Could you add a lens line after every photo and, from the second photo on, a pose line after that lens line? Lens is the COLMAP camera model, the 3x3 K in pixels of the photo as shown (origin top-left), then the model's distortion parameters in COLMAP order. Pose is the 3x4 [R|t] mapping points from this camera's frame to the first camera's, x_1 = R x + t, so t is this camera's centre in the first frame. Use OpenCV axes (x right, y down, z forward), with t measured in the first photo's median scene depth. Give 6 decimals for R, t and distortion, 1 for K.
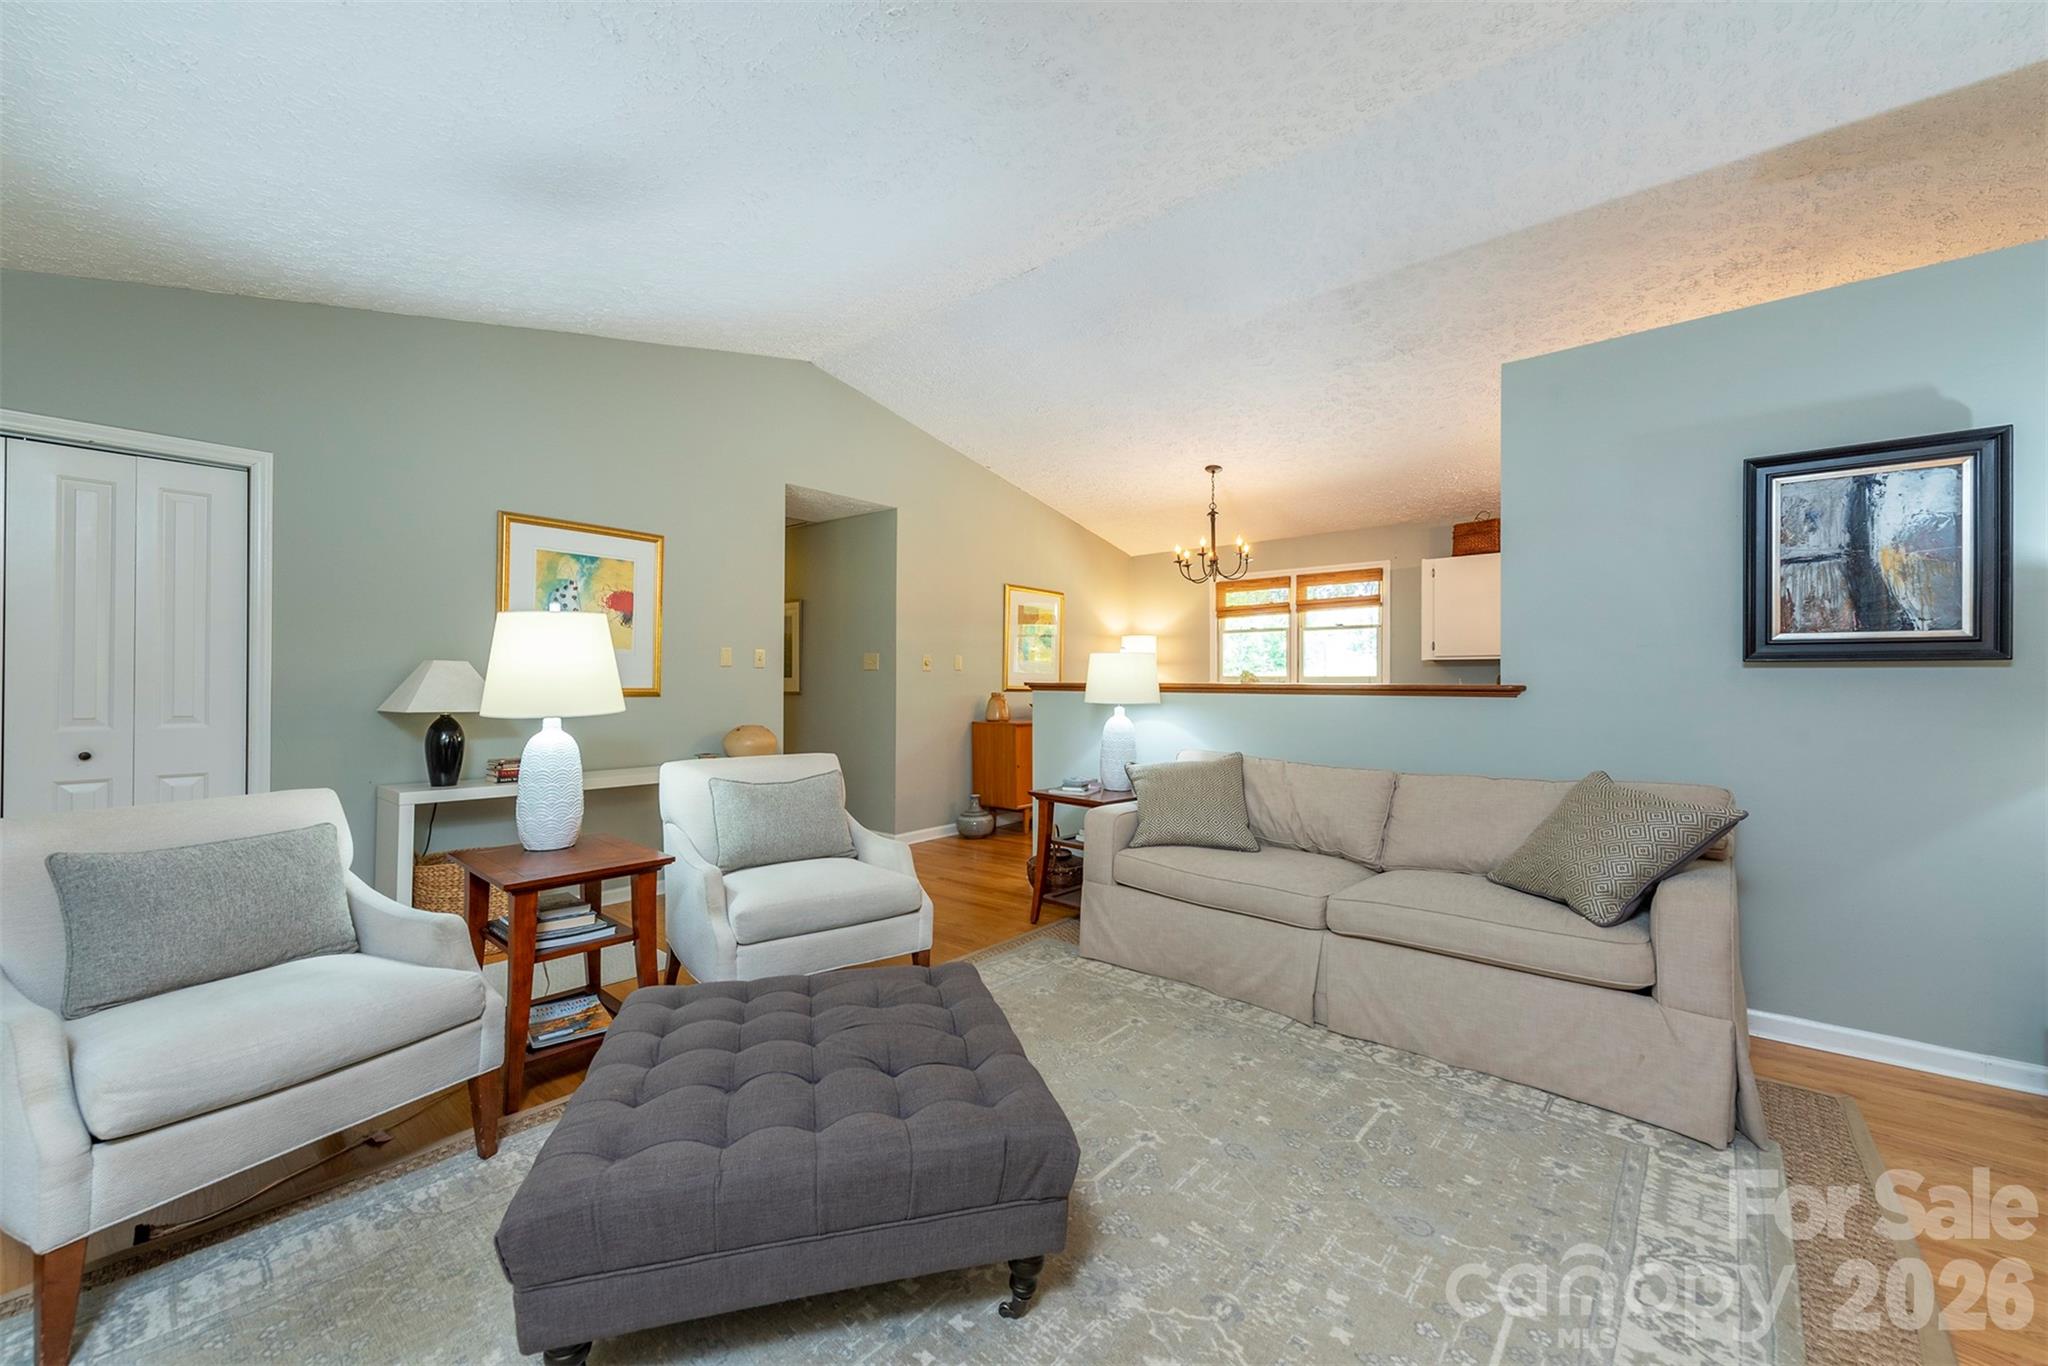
lens RADIAL K [[795.3, 0, 1026.3], [0, 795.3, 683.7], [0, 0, 1]] dist [-0.002493, -0.000276]
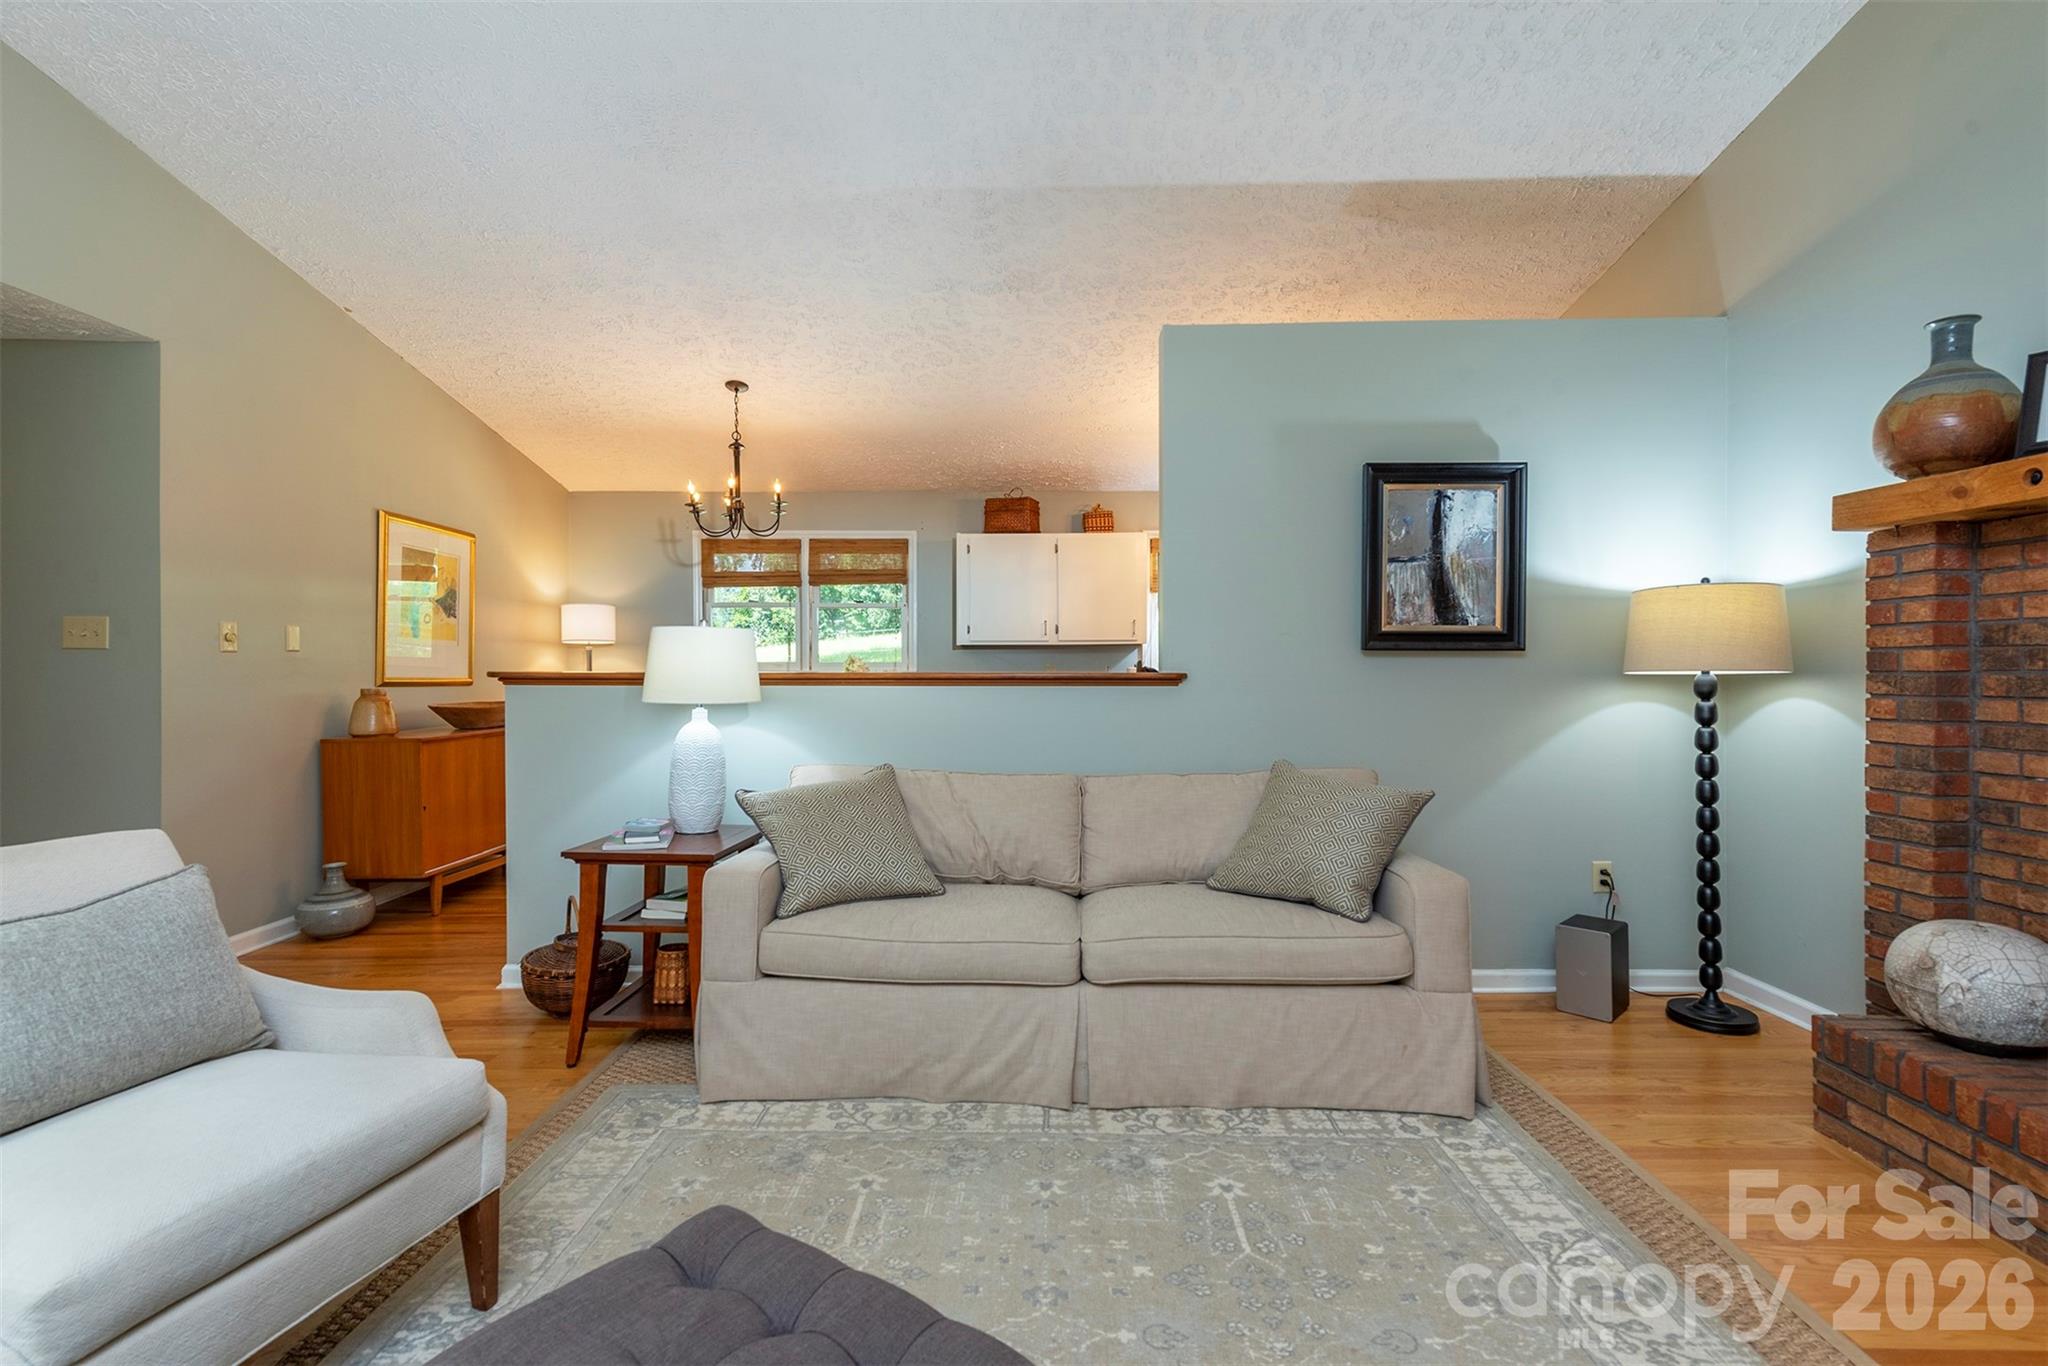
lens RADIAL K [[923.5, 0, 1030.6], [0, 923.5, 678.7], [0, 0, 1]] dist [0.014324, -0.000965]
pose [[0.765546, -0.009784, 0.643307, -0.206171], [0.004156, 0.999939, 0.010263, -0.003262], [-0.643368, -0.005183, 0.765540, 0.263212]]
